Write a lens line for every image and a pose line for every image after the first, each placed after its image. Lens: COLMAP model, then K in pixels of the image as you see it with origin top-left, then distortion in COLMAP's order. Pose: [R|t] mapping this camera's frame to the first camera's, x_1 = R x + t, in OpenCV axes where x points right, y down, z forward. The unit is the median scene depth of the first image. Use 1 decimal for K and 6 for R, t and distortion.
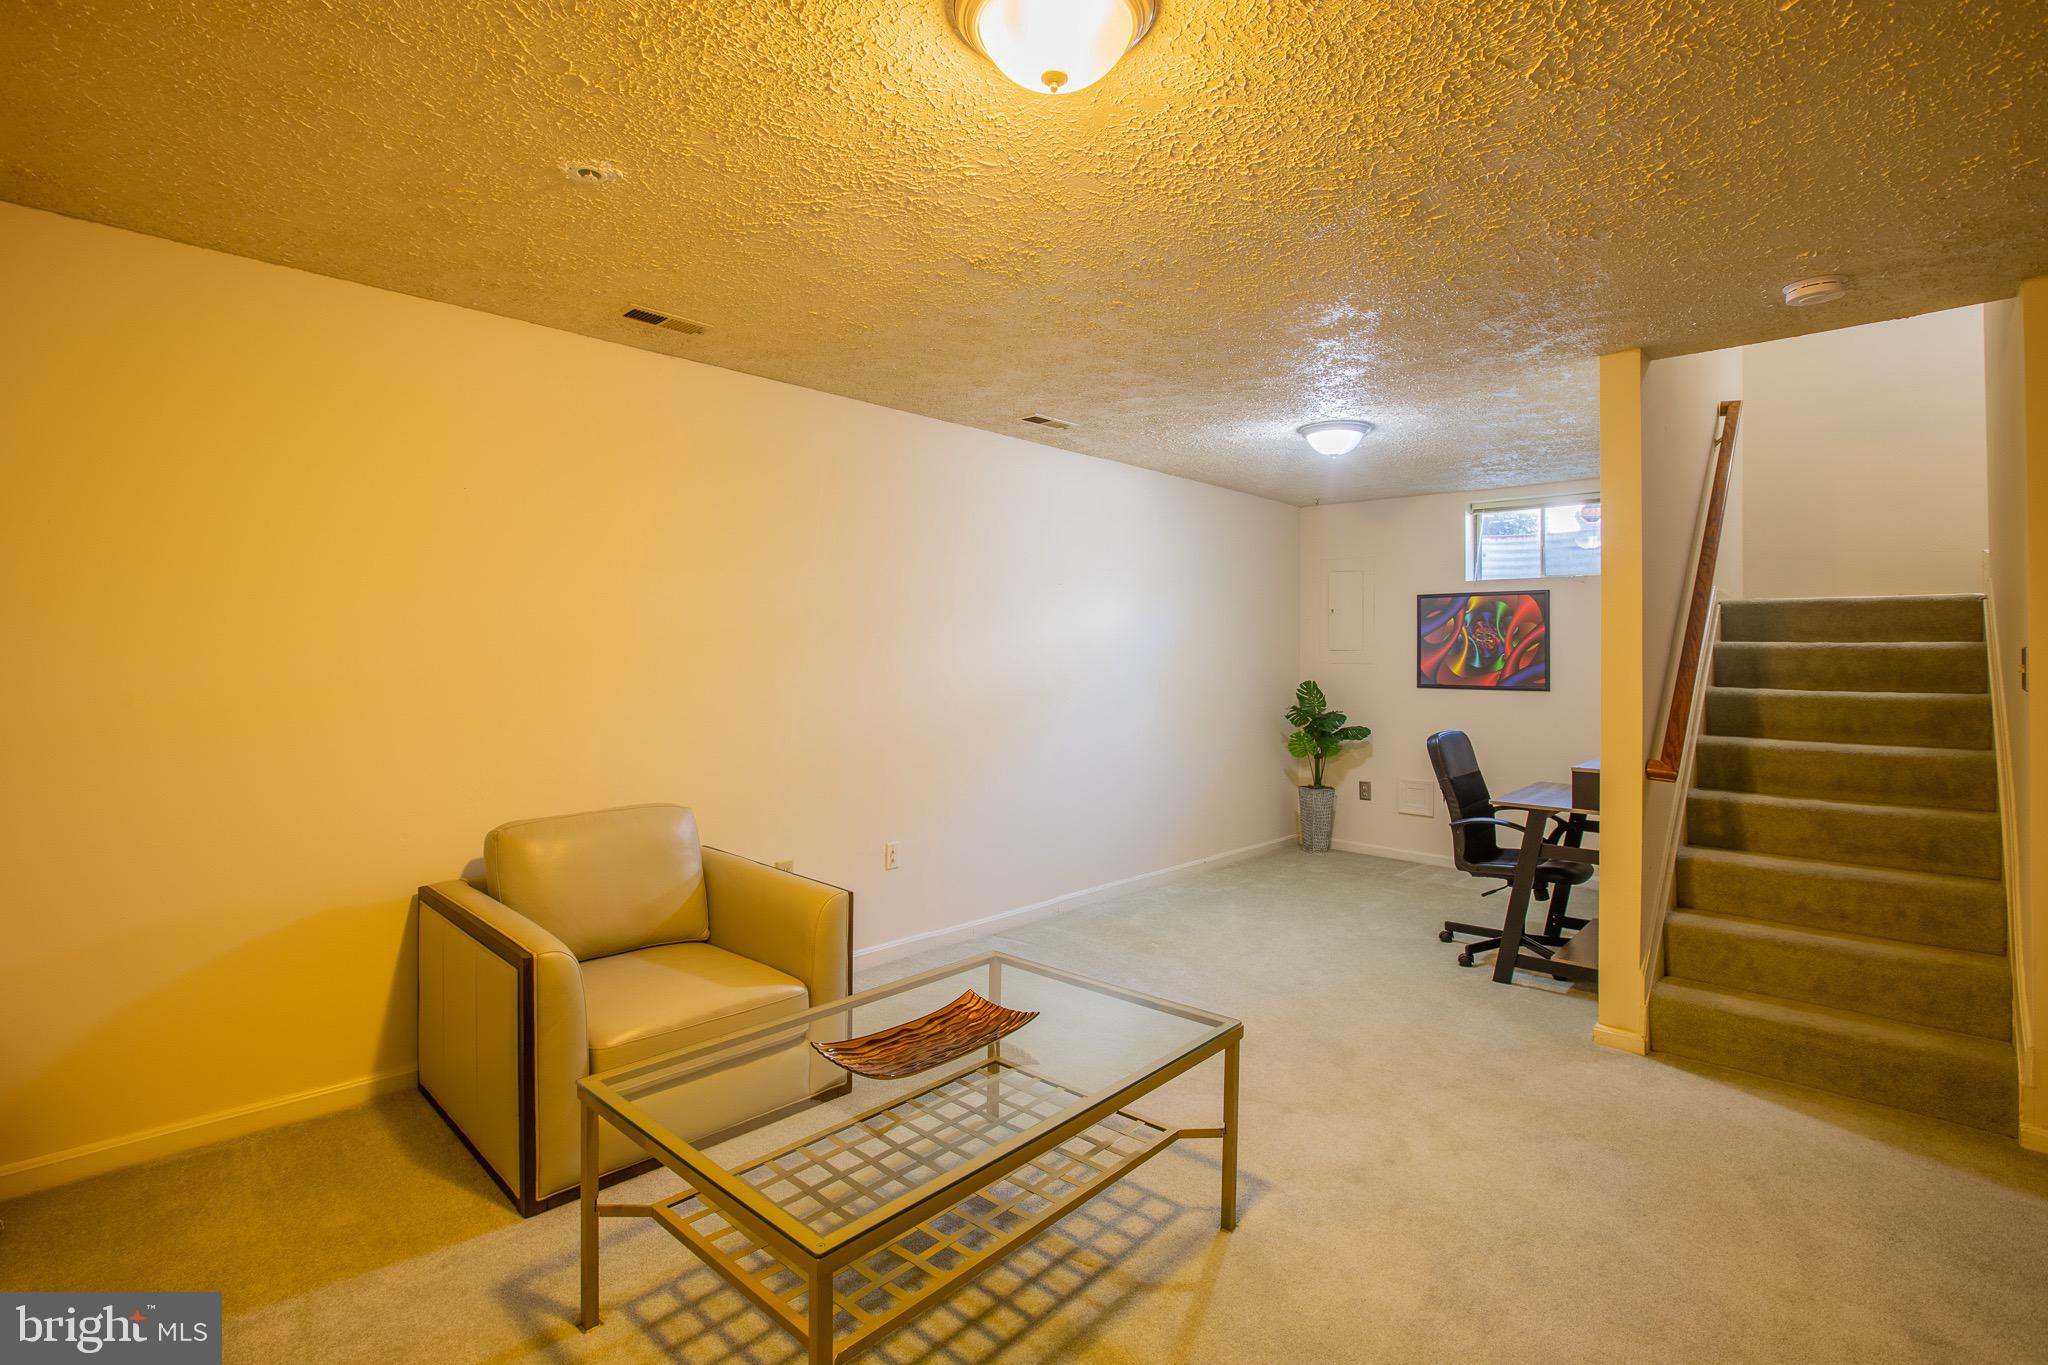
lens RADIAL K [[932.9, 0, 1019.4], [0, 932.9, 678.2], [0, 0, 1]] dist [-0.055417, 0.023599]
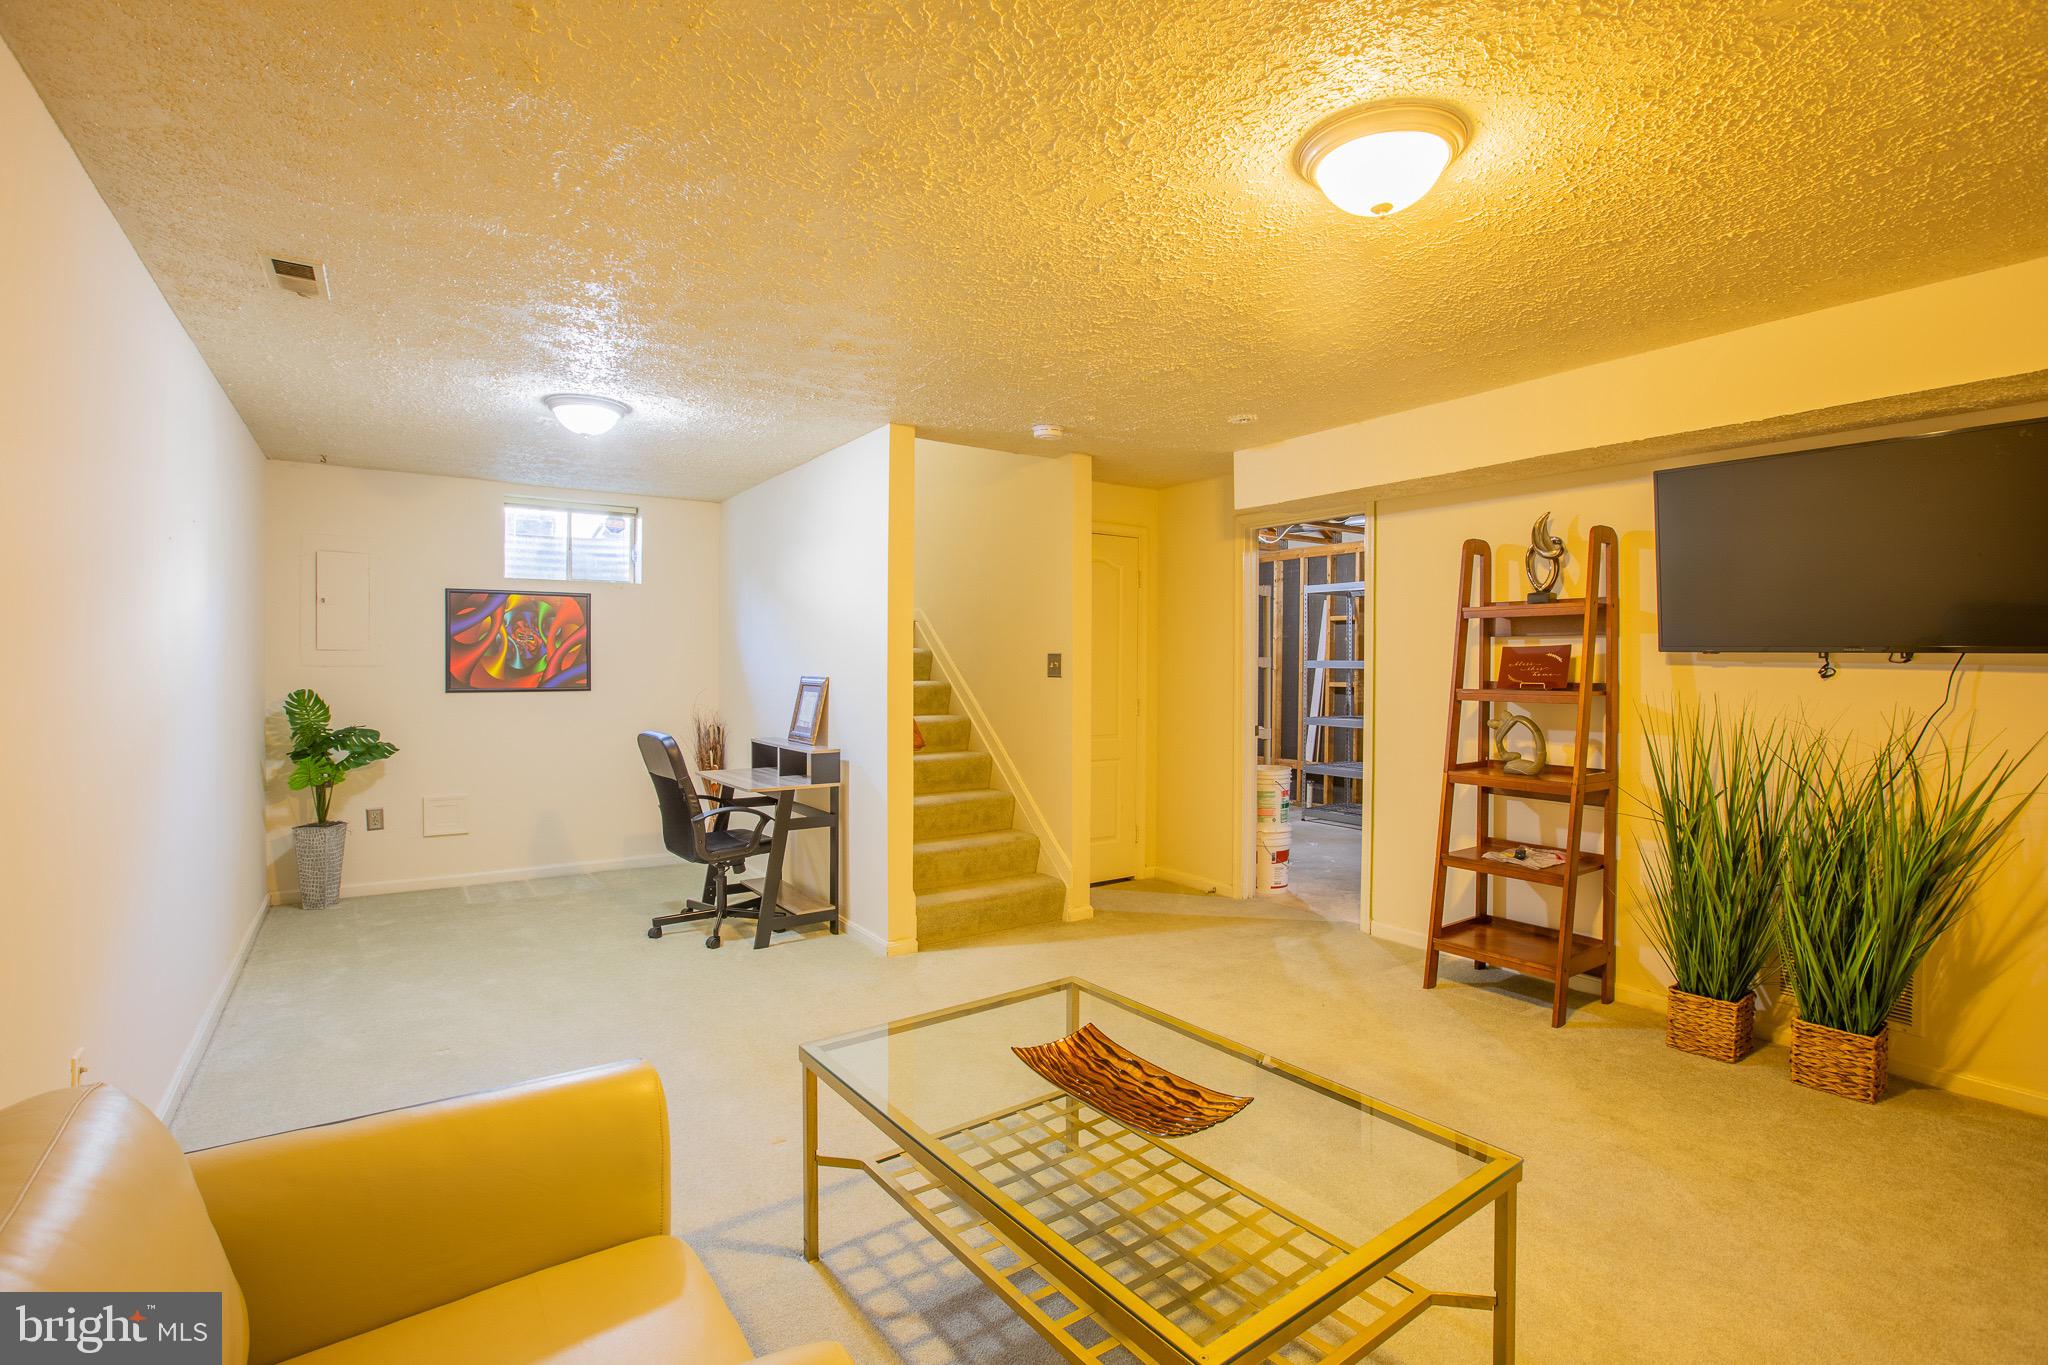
lens RADIAL K [[932.9, 0, 1019.4], [0, 932.9, 678.2], [0, 0, 1]] dist [-0.055417, 0.023599]
pose [[0.227020, -0.019761, 0.973689, -0.316777], [0.022442, 0.999635, 0.015055, -0.004811], [-0.973631, 0.018434, 0.227381, 0.275049]]
